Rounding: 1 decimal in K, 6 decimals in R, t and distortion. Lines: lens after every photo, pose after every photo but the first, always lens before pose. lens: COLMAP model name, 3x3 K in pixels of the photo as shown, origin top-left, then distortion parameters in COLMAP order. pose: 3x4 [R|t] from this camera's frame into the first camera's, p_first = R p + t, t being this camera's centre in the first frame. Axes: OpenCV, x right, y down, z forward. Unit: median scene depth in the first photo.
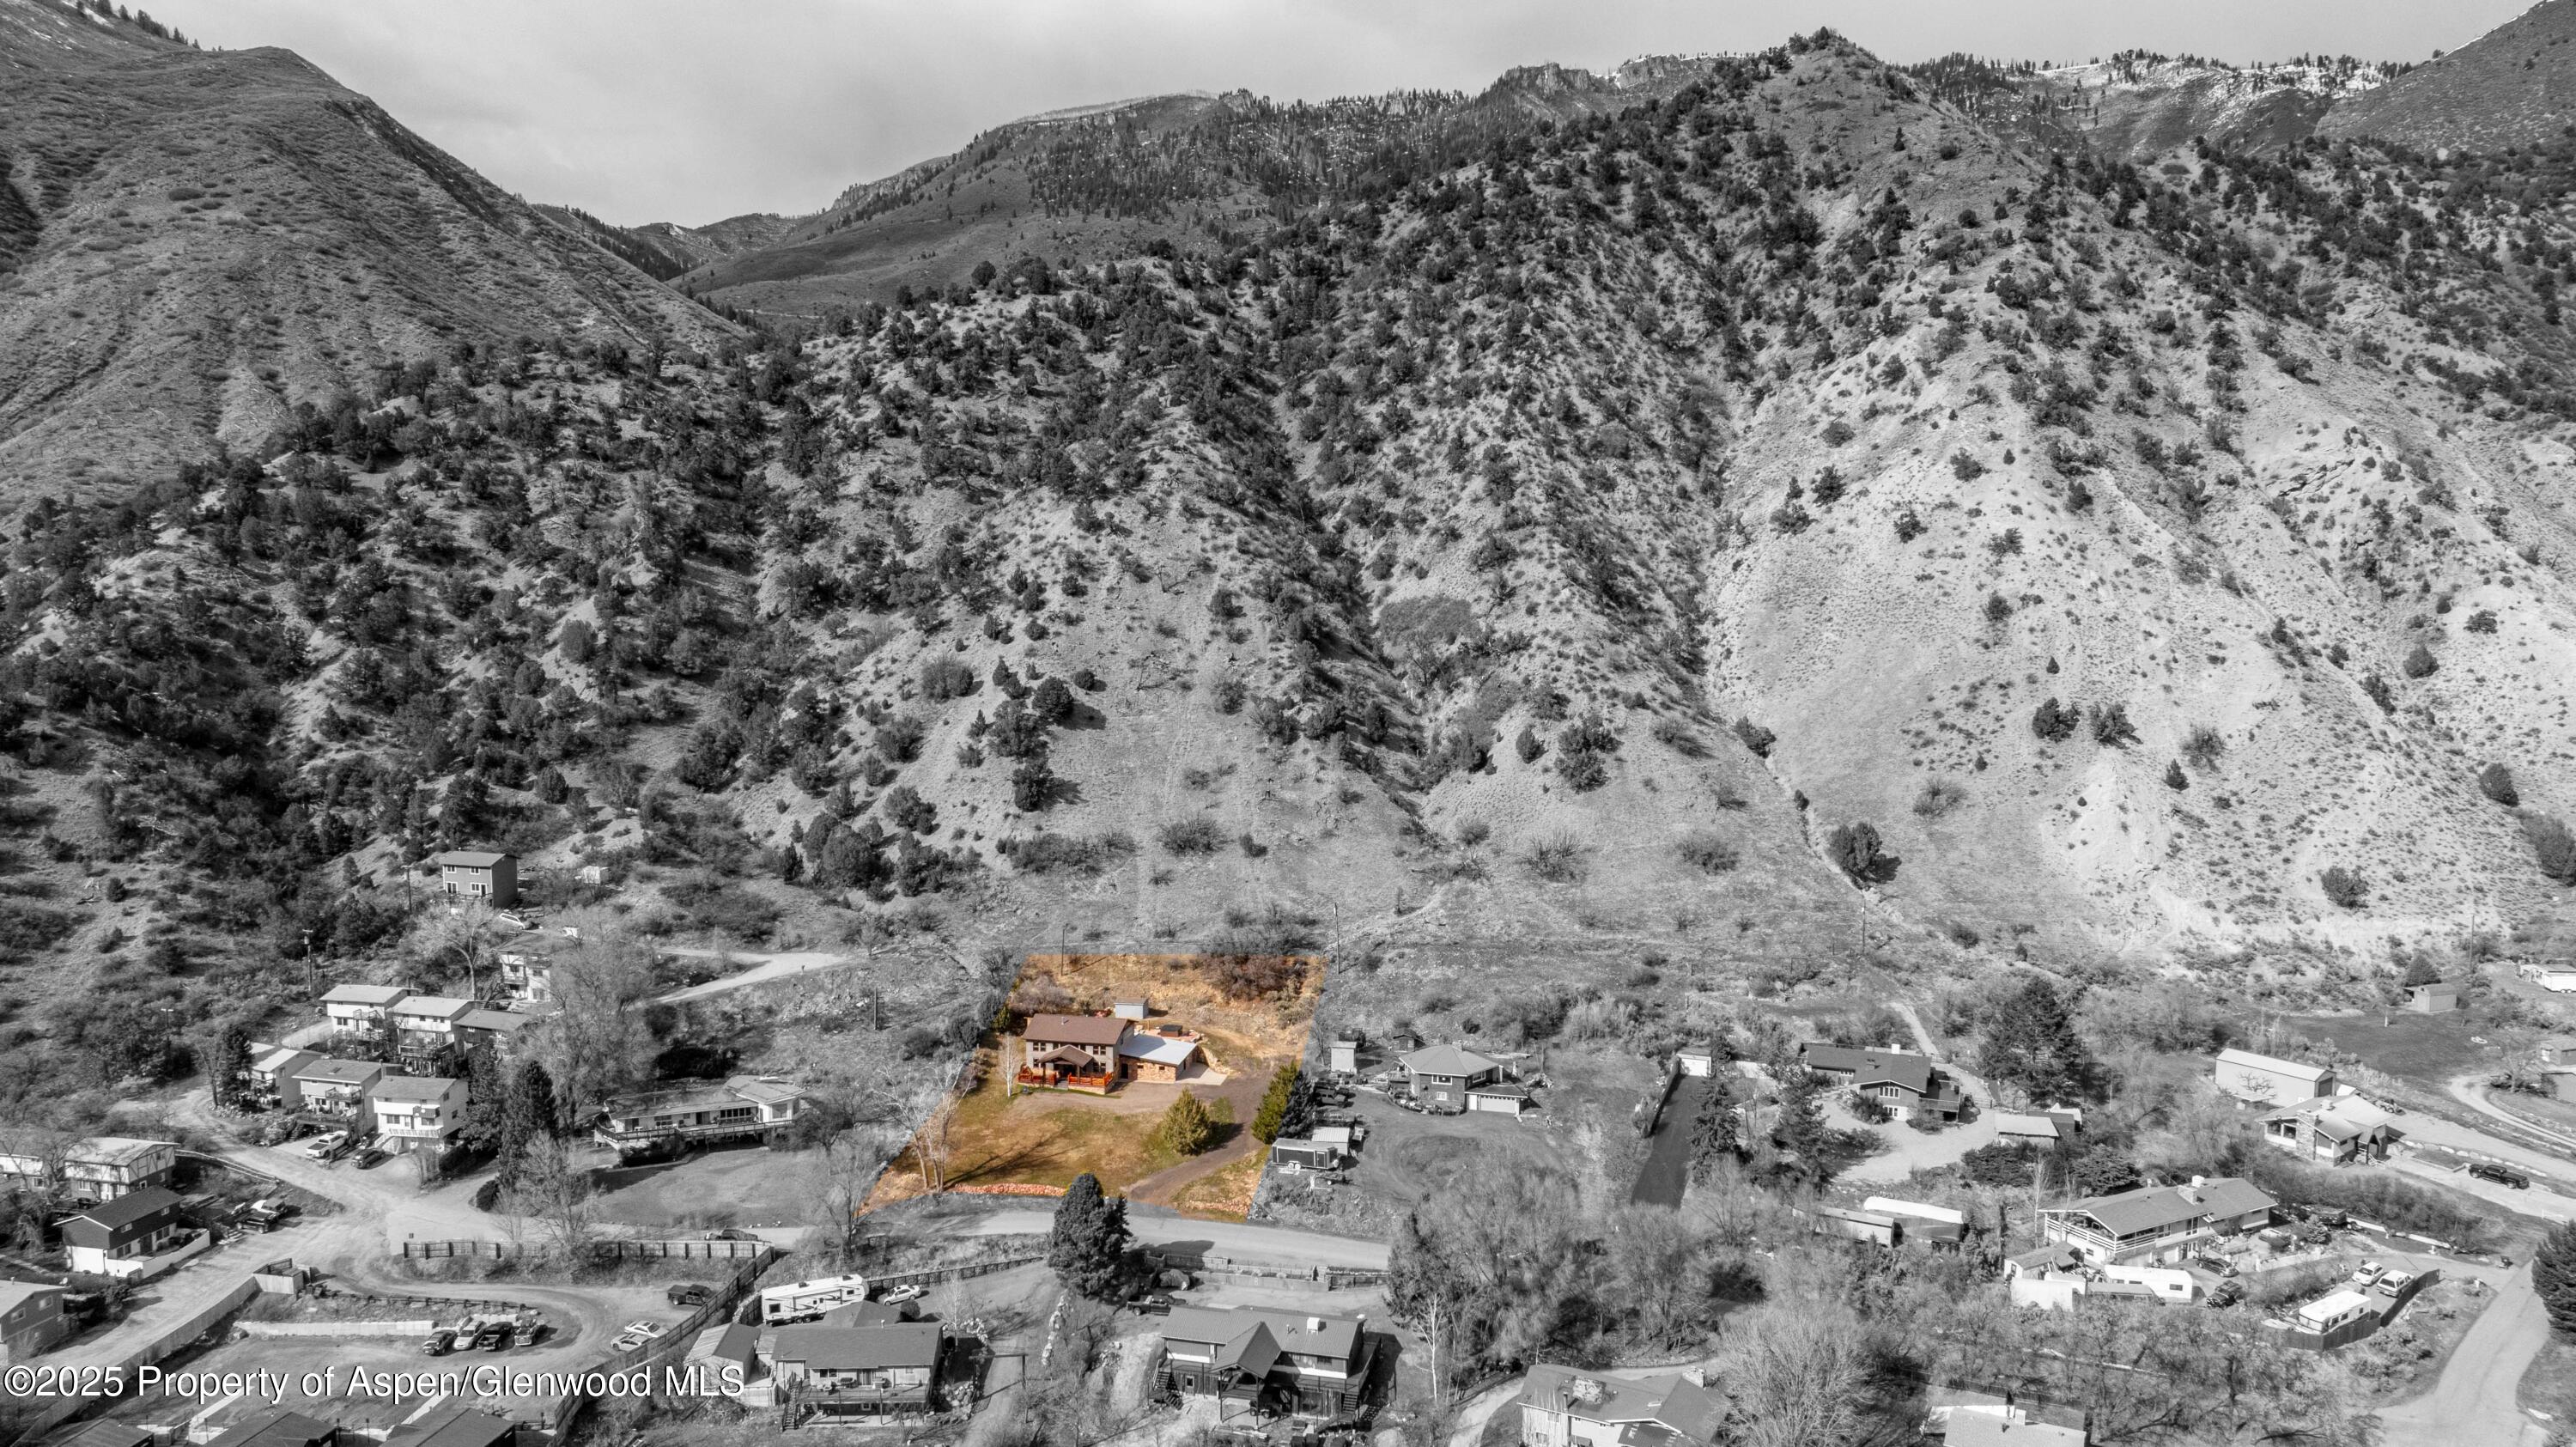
lens RADIAL K [[1784.3, 0, 1288.0], [0, 1784.3, 723.5], [0, 0, 1]] dist [0.002067, -0.001142]
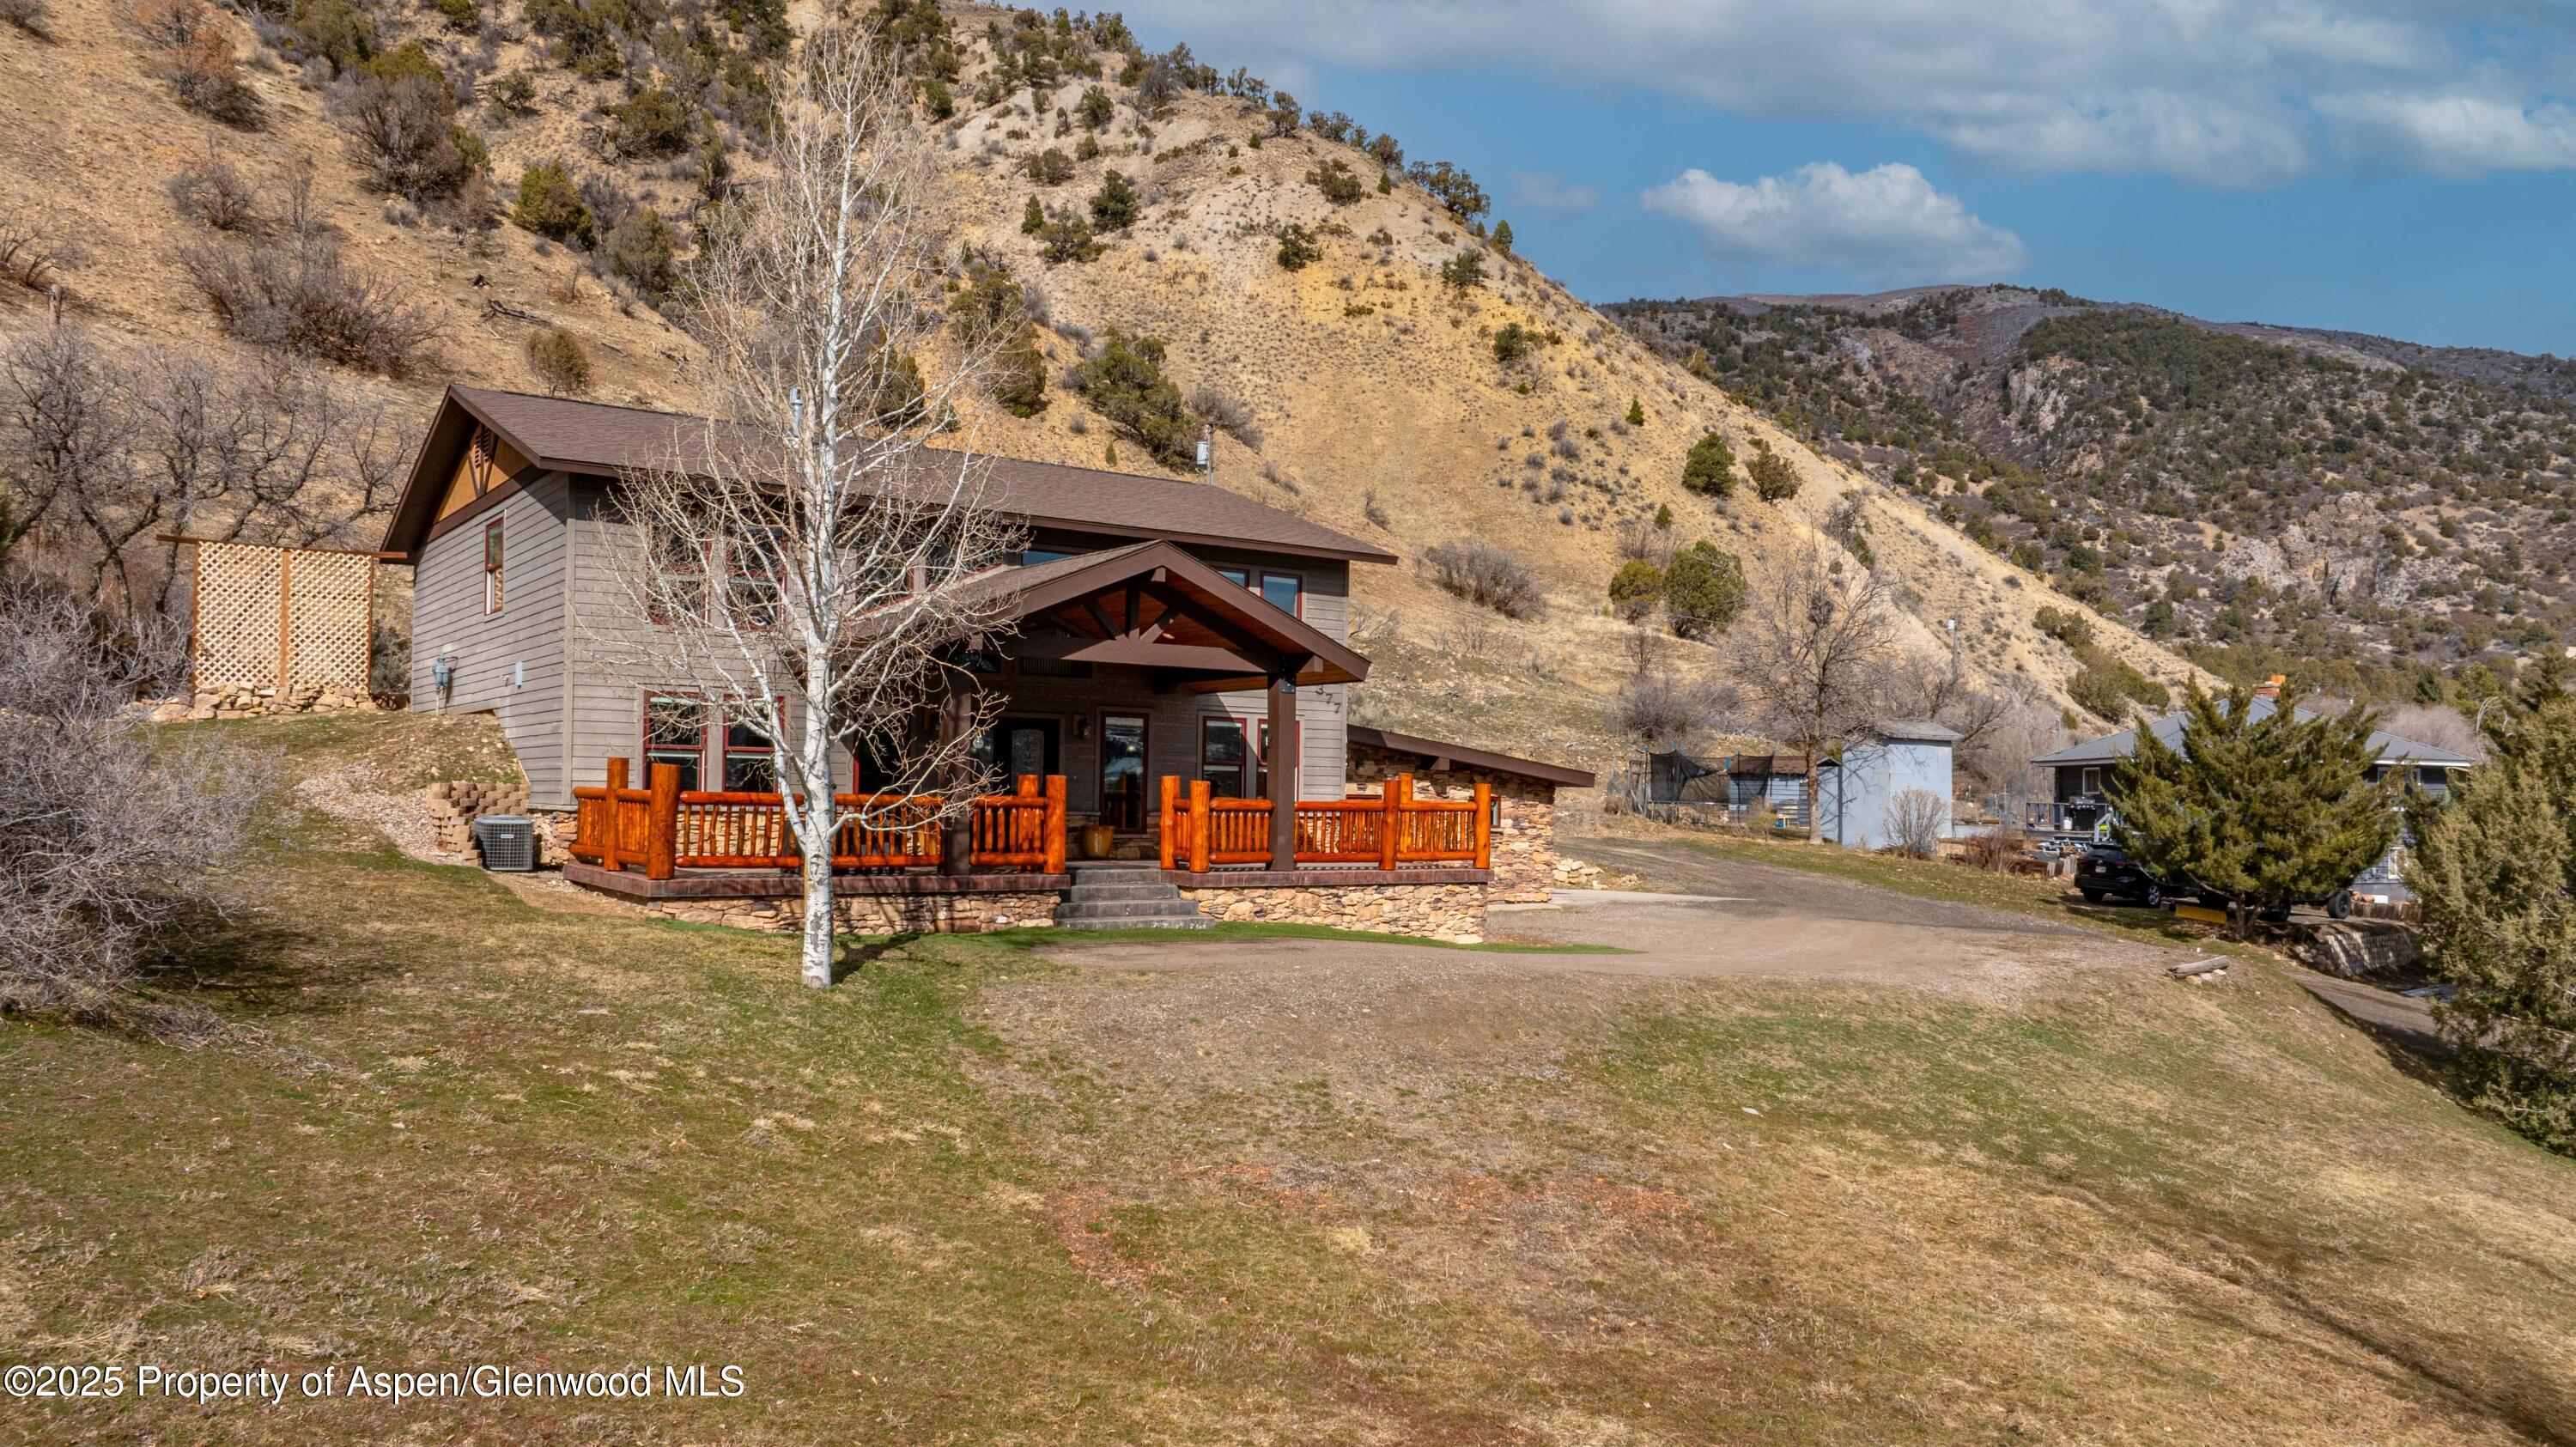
lens RADIAL K [[1840.4, 0, 1290.2], [0, 1840.4, 802.6], [0, 0, 1]] dist [-0.018834, -0.004300]
pose [[0.689415, 0.006527, 0.724337, -0.155287], [0.060703, 0.995921, -0.066751, 0.165038], [-0.721819, 0.089989, 0.686207, 0.745280]]
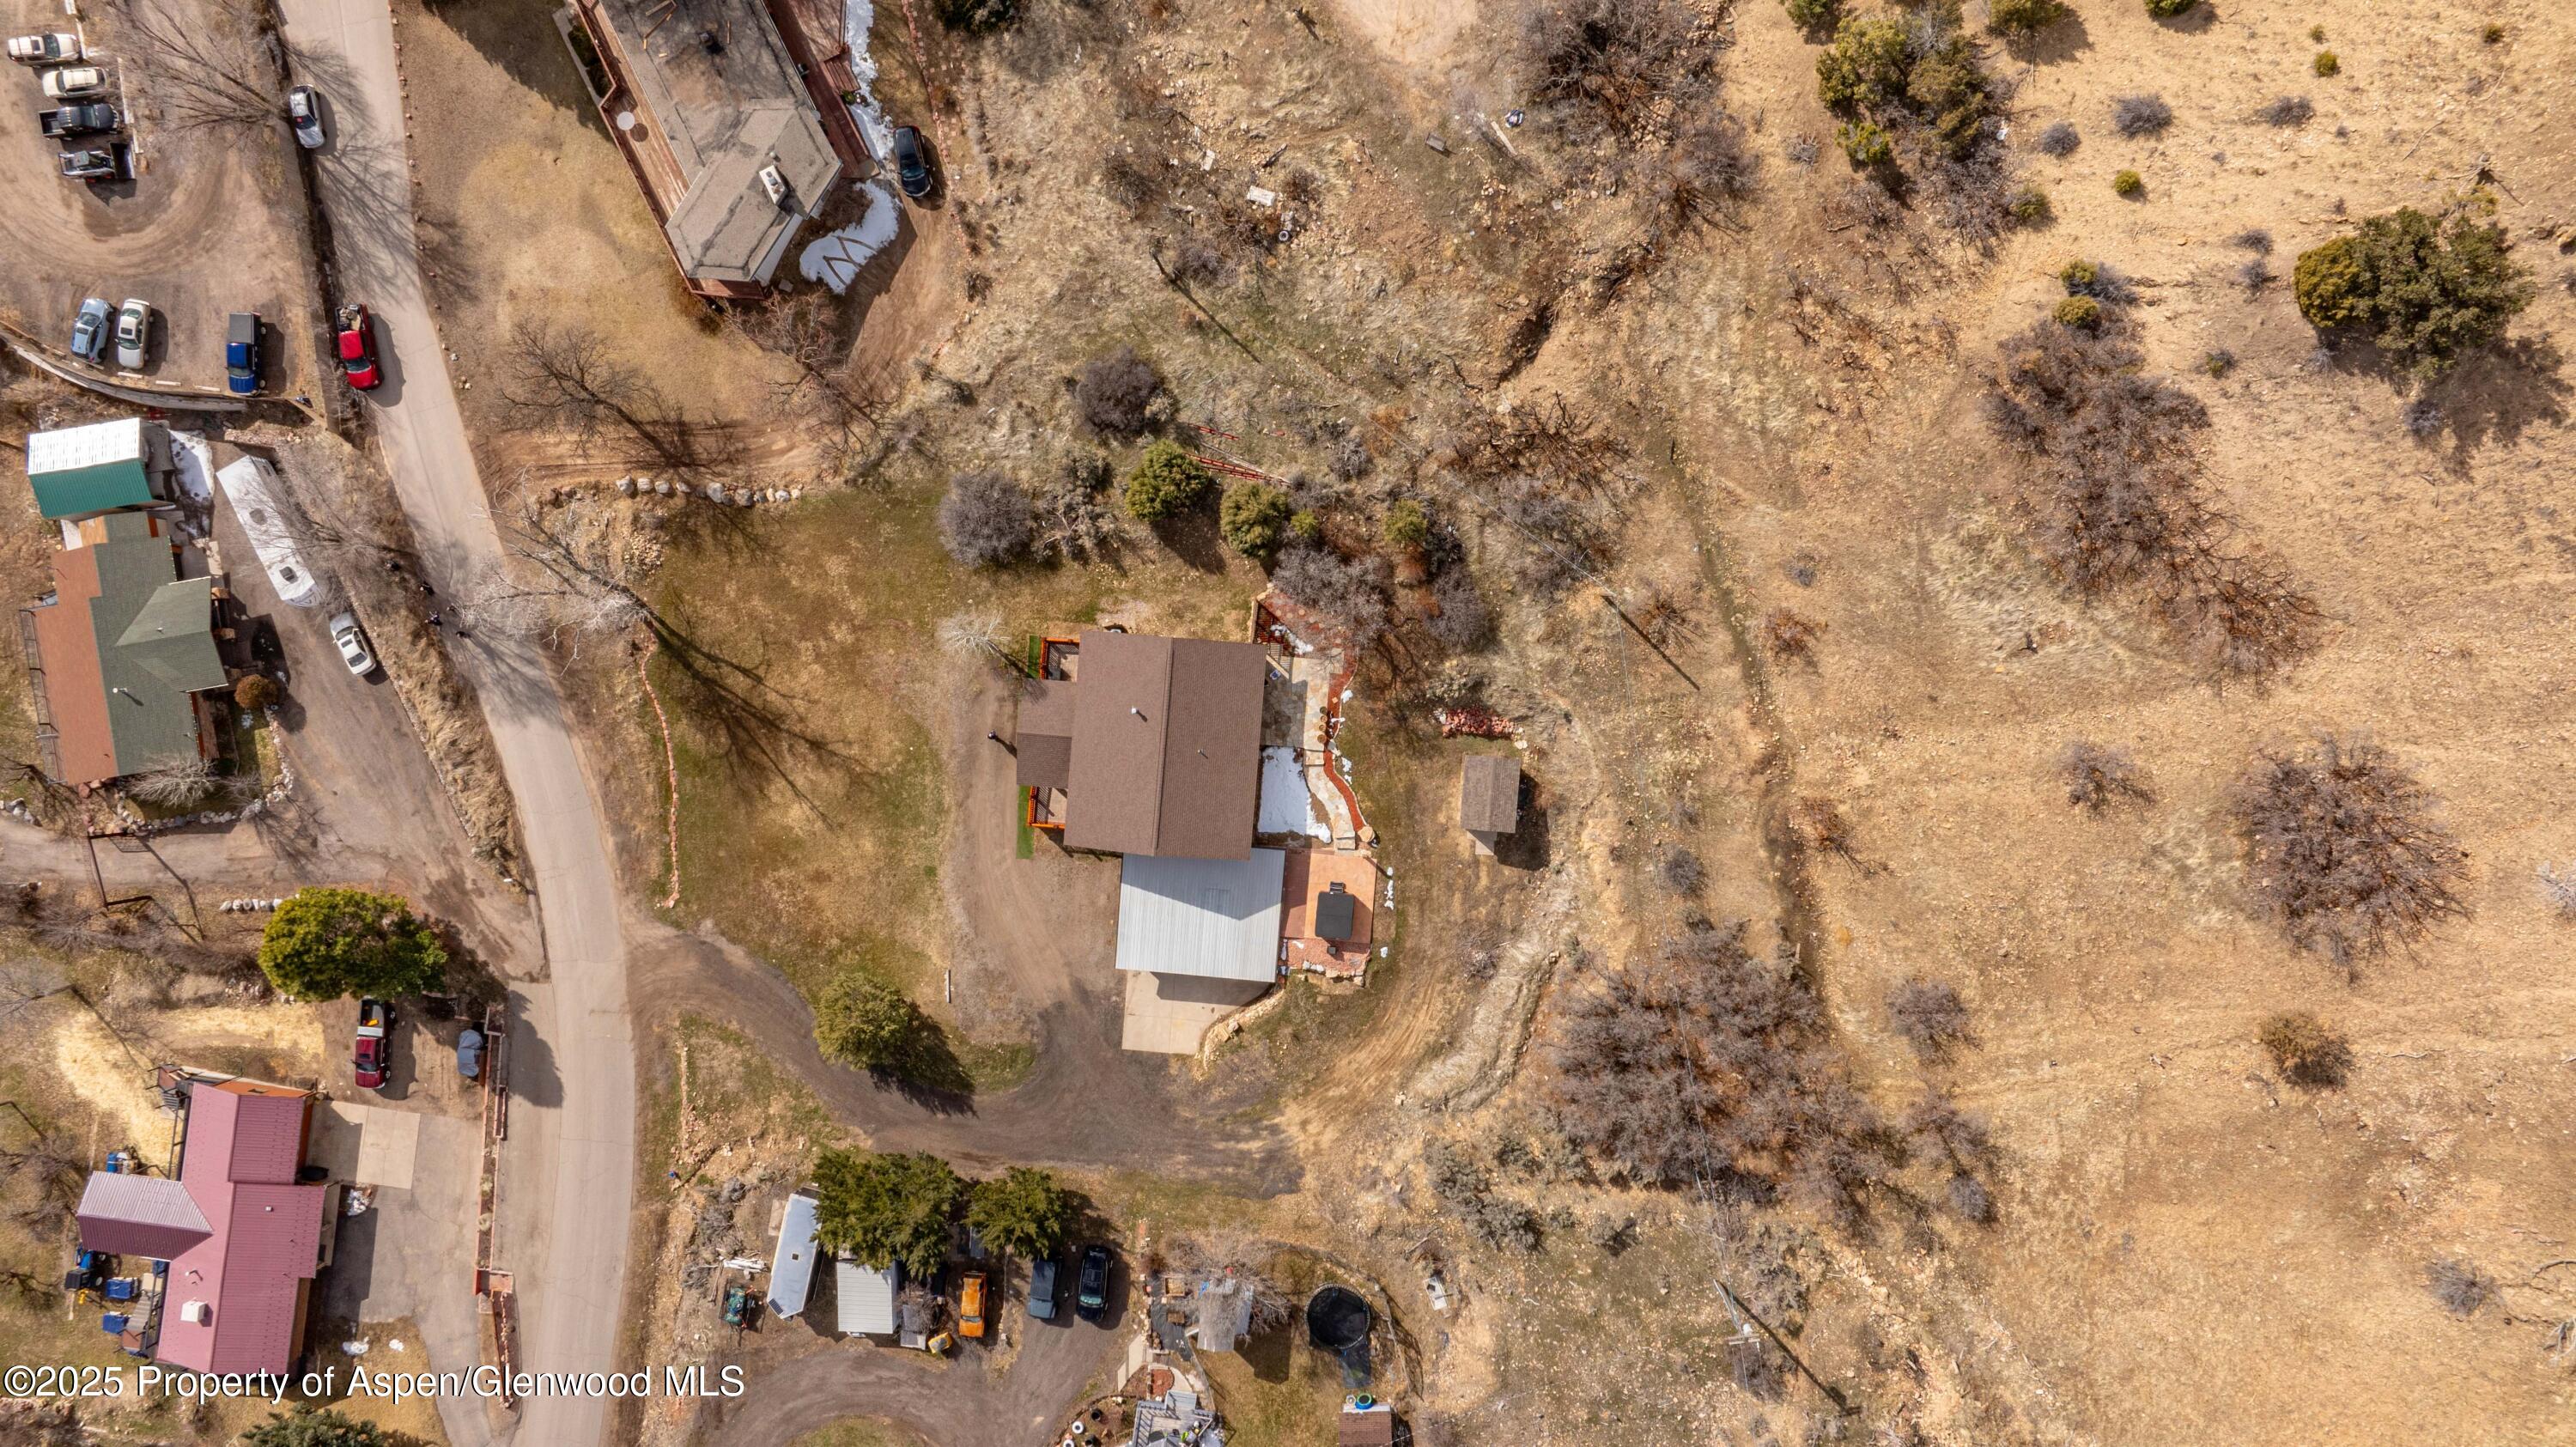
lens RADIAL K [[1872.3, 0, 1303.3], [0, 1872.3, 703.9], [0, 0, 1]] dist [-0.011275, -0.005486]
pose [[0.113271, 0.993532, 0.007951, -0.104978], [-0.073514, 0.000400, 0.997294, -0.246392], [0.990841, -0.113549, 0.073084, 0.832893]]
